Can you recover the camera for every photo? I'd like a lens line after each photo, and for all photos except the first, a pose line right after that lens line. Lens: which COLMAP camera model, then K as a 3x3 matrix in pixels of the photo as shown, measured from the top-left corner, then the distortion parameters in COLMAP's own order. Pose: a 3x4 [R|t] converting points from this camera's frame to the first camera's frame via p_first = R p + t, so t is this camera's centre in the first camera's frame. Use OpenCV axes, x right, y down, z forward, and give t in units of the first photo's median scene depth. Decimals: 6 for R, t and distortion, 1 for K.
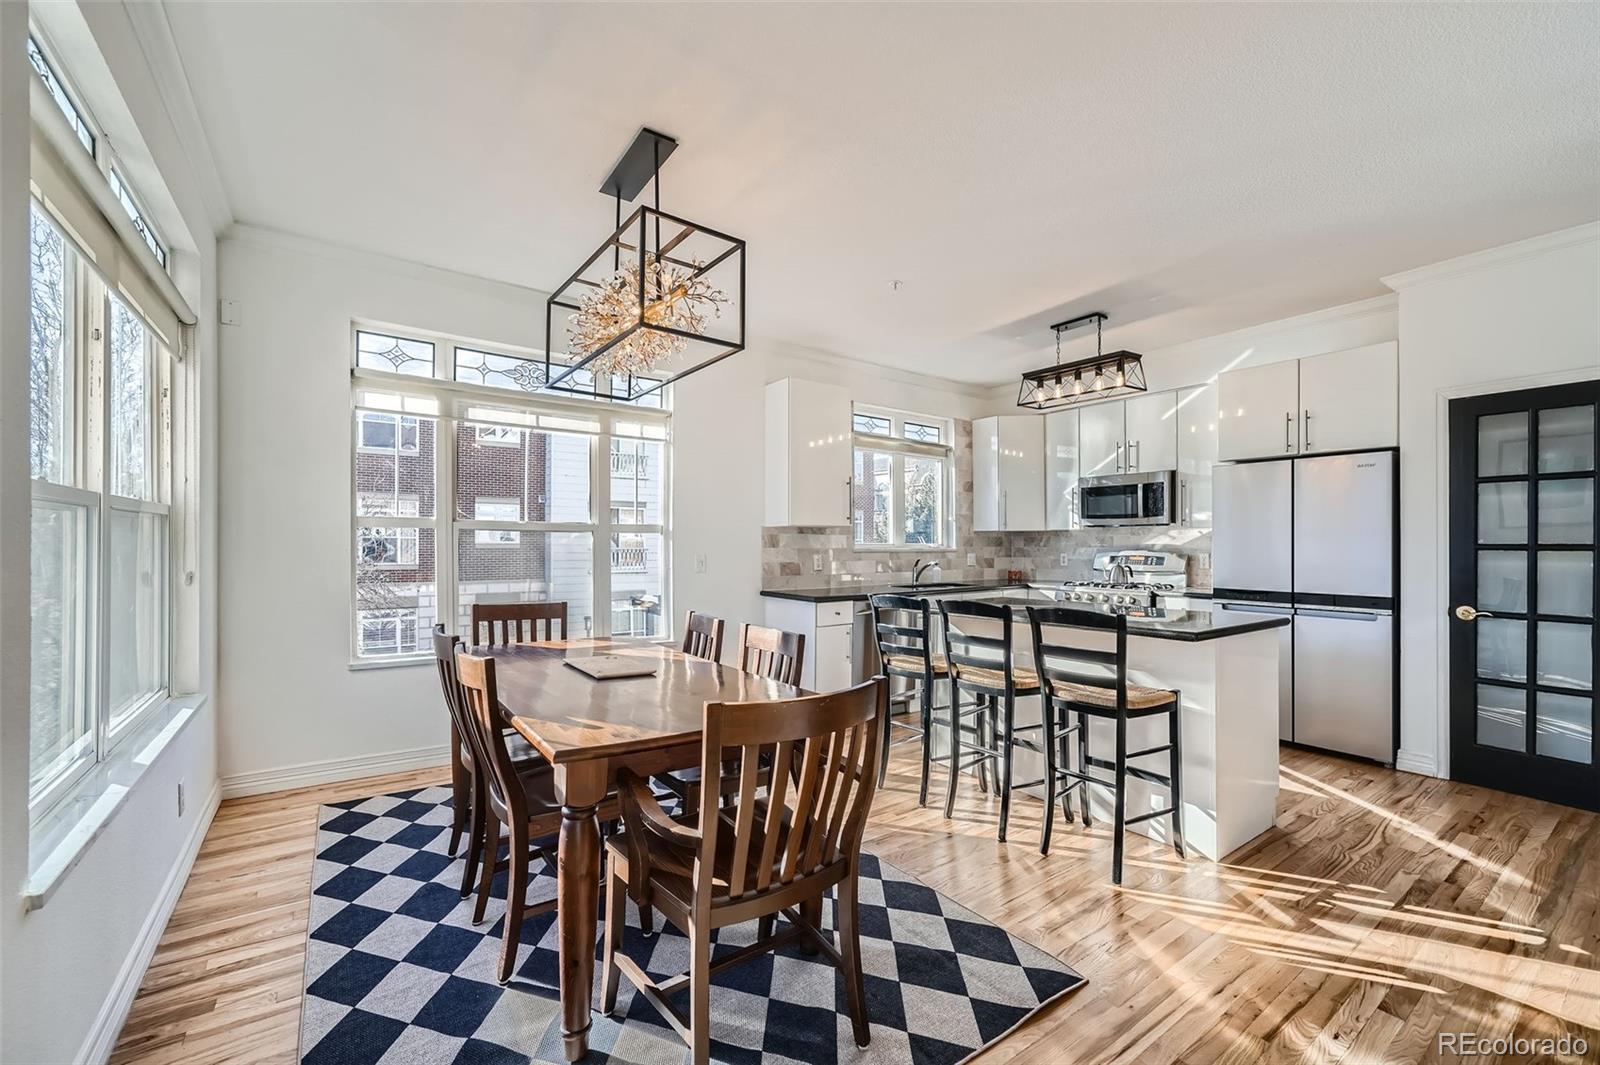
lens RADIAL K [[654.9, 0, 808.5], [0, 654.9, 542.6], [0, 0, 1]] dist [-0.009308, 0.003565]
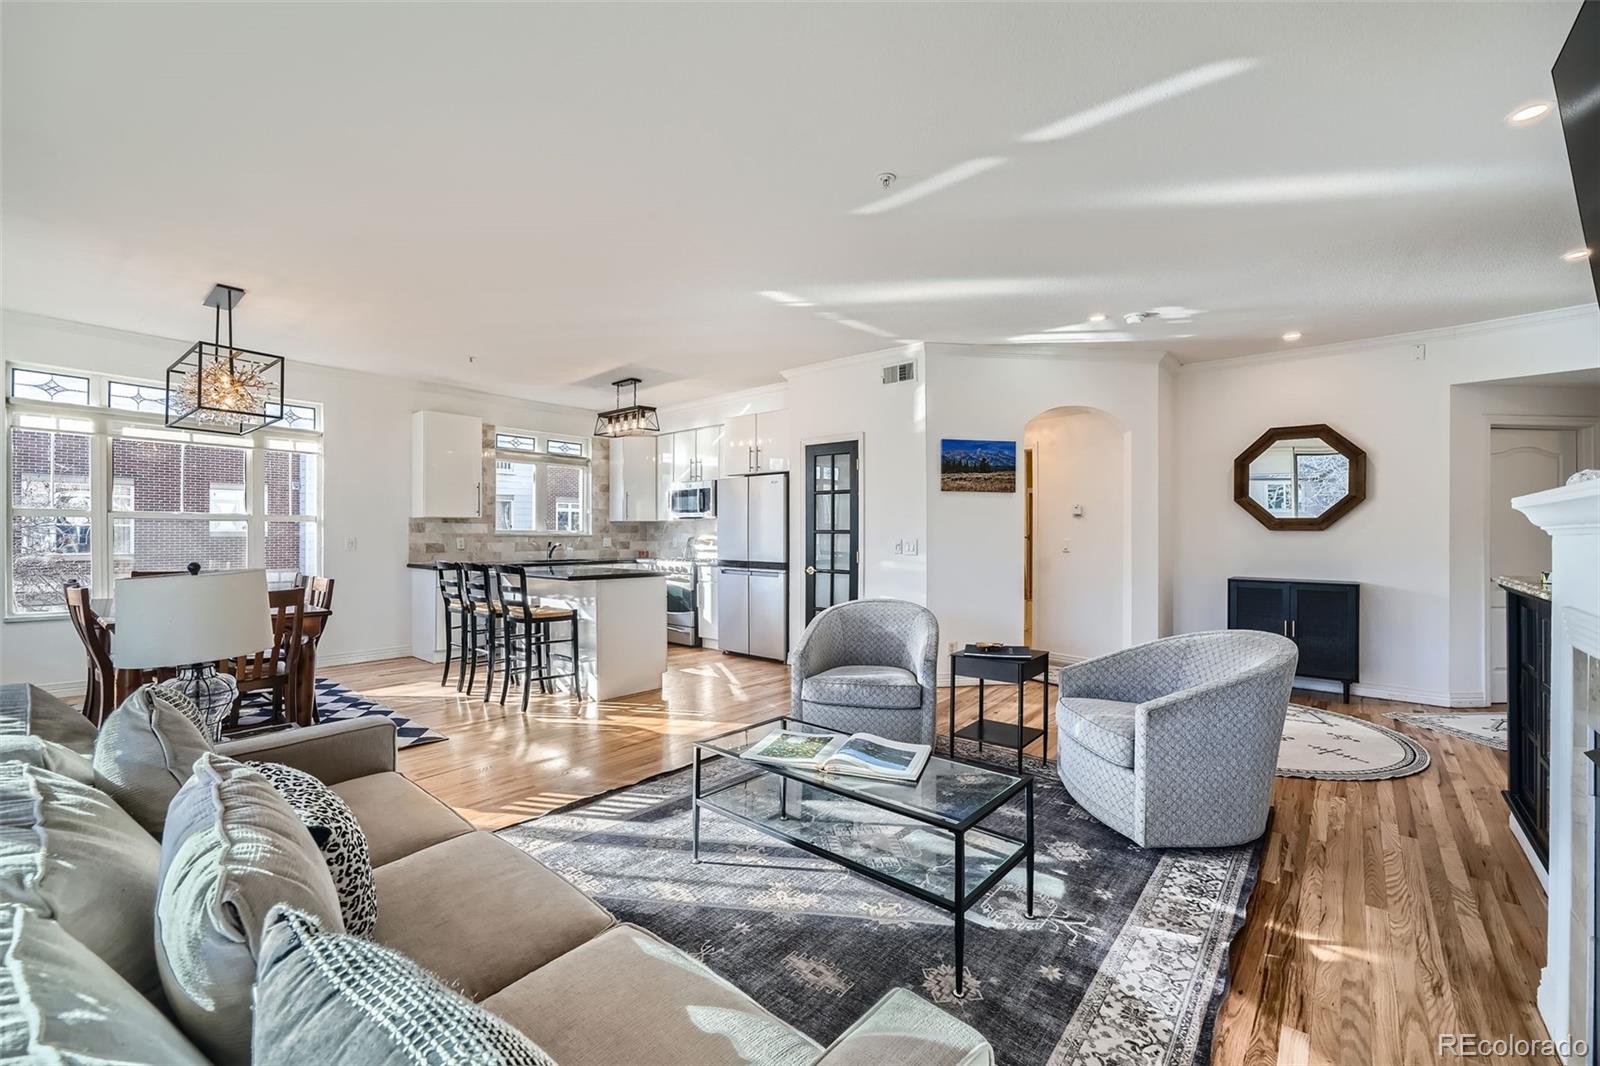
lens RADIAL K [[654.9, 0, 809.5], [0, 654.9, 536.3], [0, 0, 1]] dist [-0.009308, 0.003565]
pose [[0.968810, -0.001292, 0.247802, 0.501654], [-0.000055, 0.999985, 0.005429, 0.008917], [-0.247805, -0.005273, 0.968796, -0.628244]]
